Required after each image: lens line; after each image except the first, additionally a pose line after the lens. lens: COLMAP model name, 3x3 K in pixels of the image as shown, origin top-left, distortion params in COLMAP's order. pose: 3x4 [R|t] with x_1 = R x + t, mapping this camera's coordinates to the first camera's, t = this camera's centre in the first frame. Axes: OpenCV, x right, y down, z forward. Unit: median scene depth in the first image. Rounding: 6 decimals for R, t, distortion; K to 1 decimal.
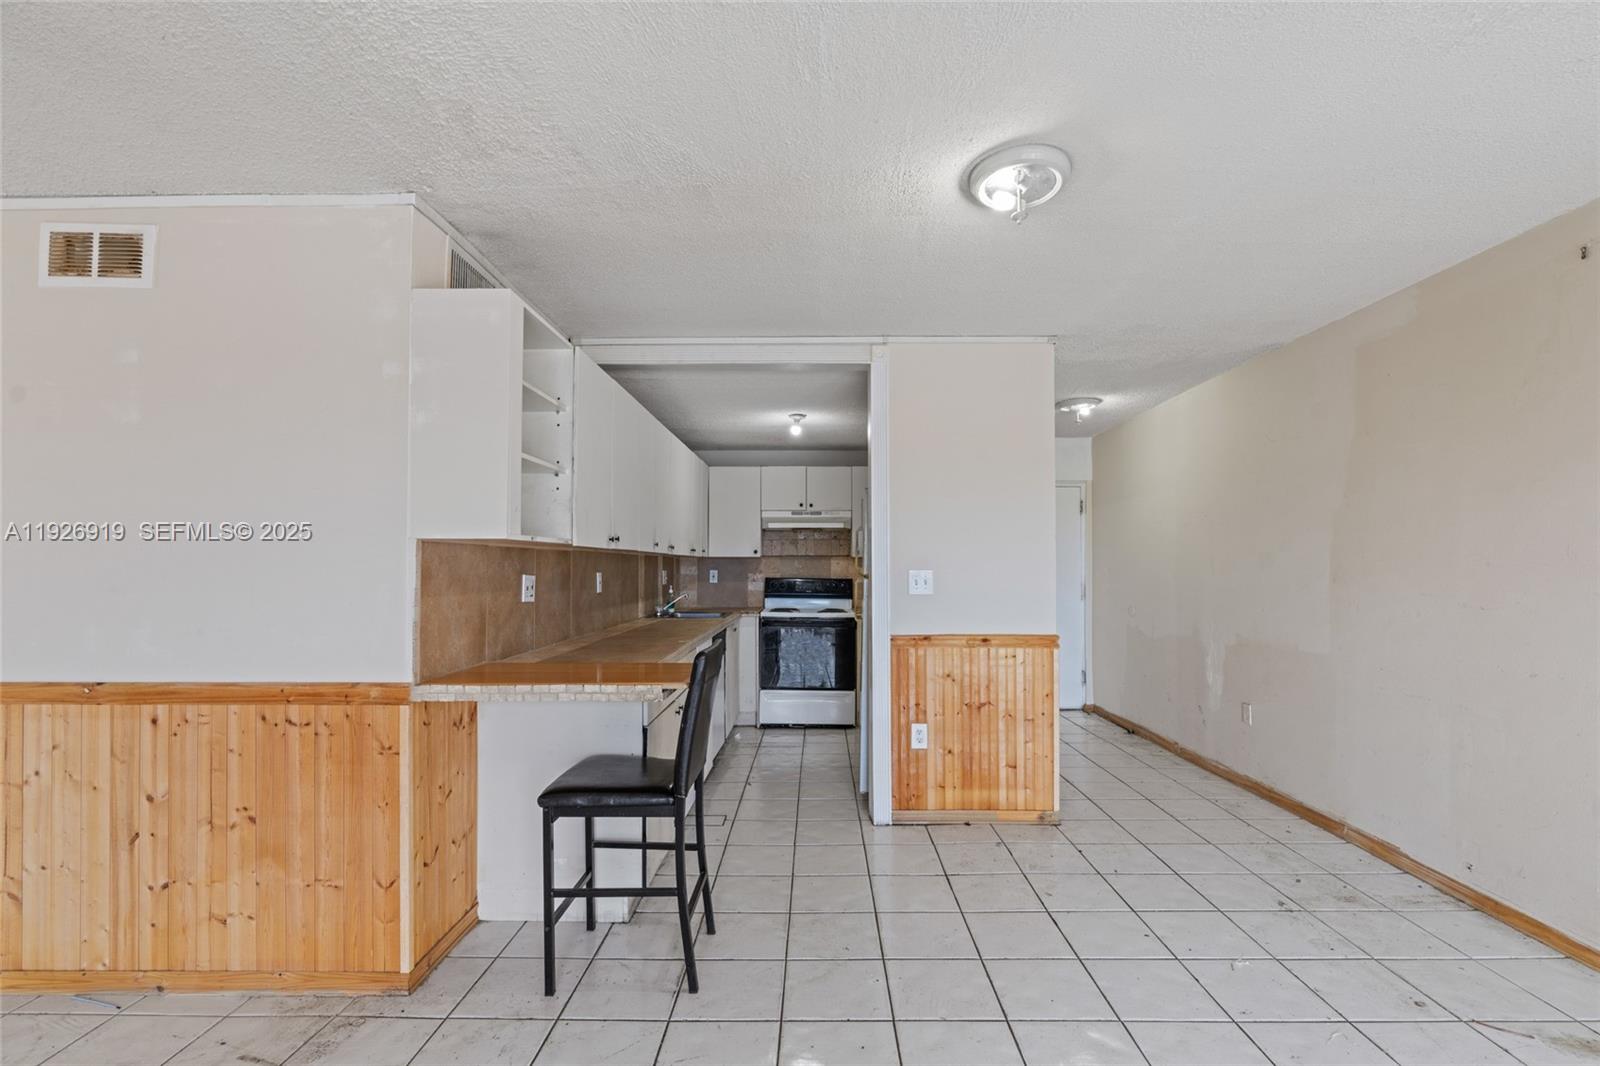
lens RADIAL K [[713.3, 0, 801.4], [0, 713.3, 551.8], [0, 0, 1]] dist [-0.007054, 0.002398]
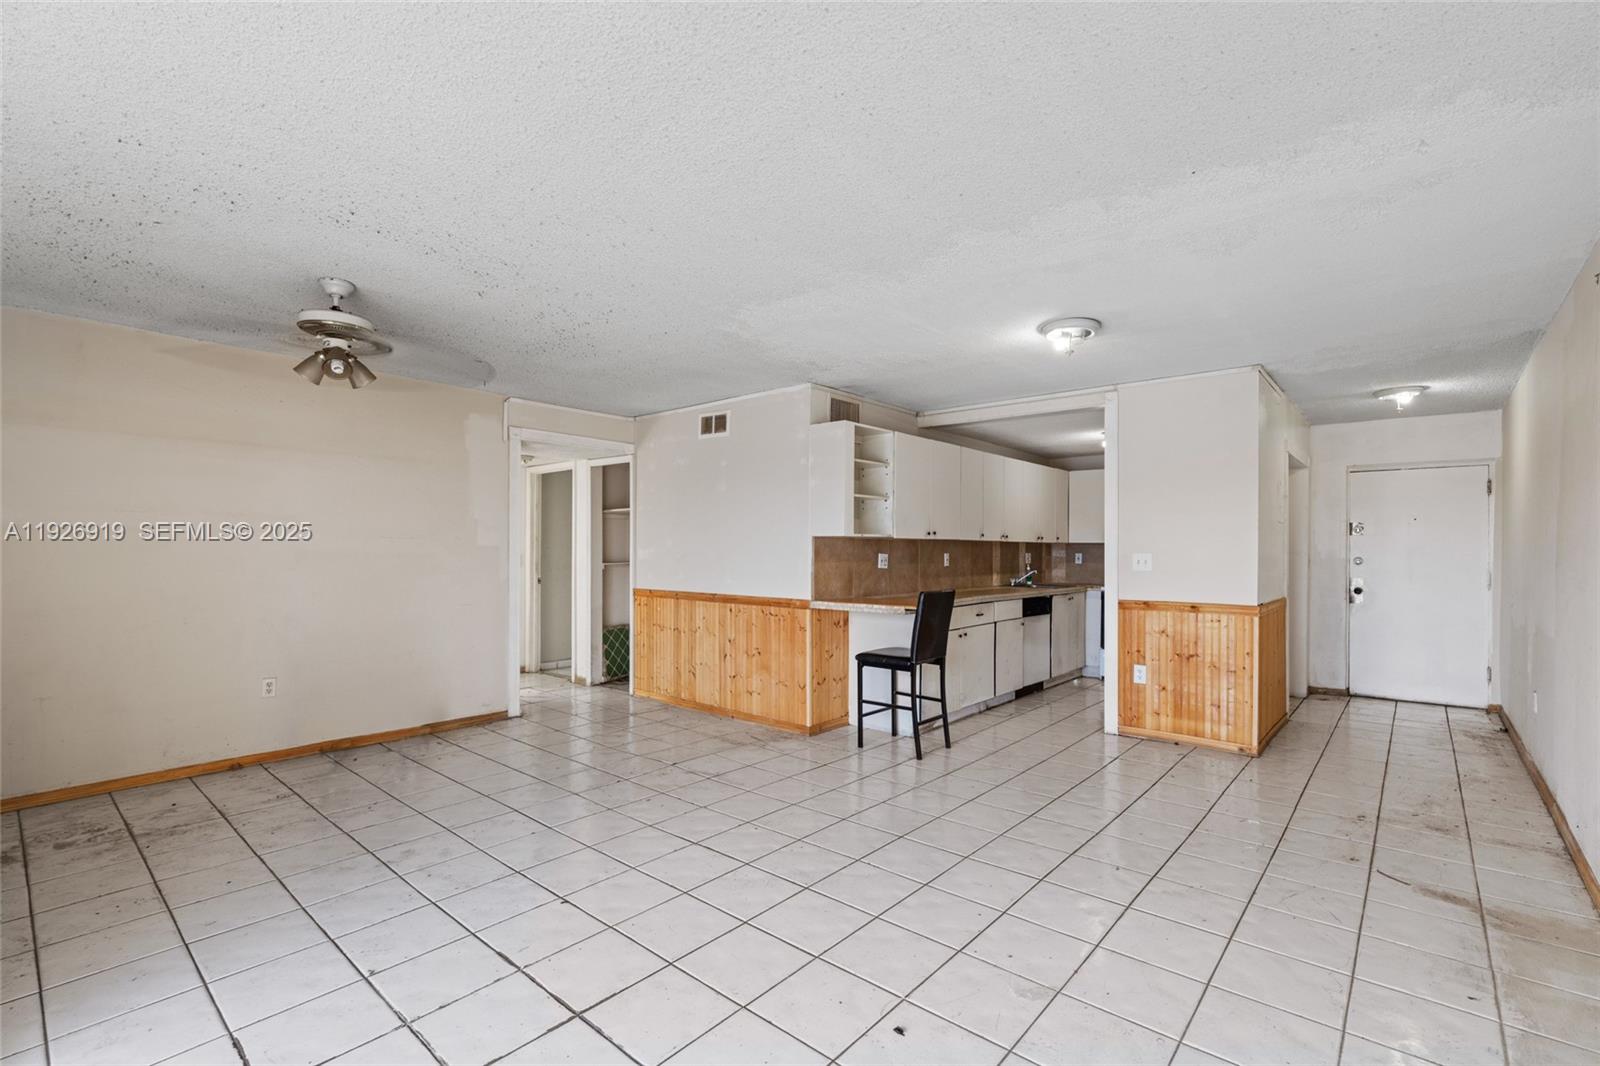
lens RADIAL K [[713.3, 0, 805.7], [0, 713.3, 543.0], [0, 0, 1]] dist [-0.007054, 0.002398]
pose [[0.767073, -0.001231, -0.641558, 0.723640], [0.006935, 0.999956, 0.006373, -0.009391], [0.641522, -0.009338, 0.767048, -0.604048]]
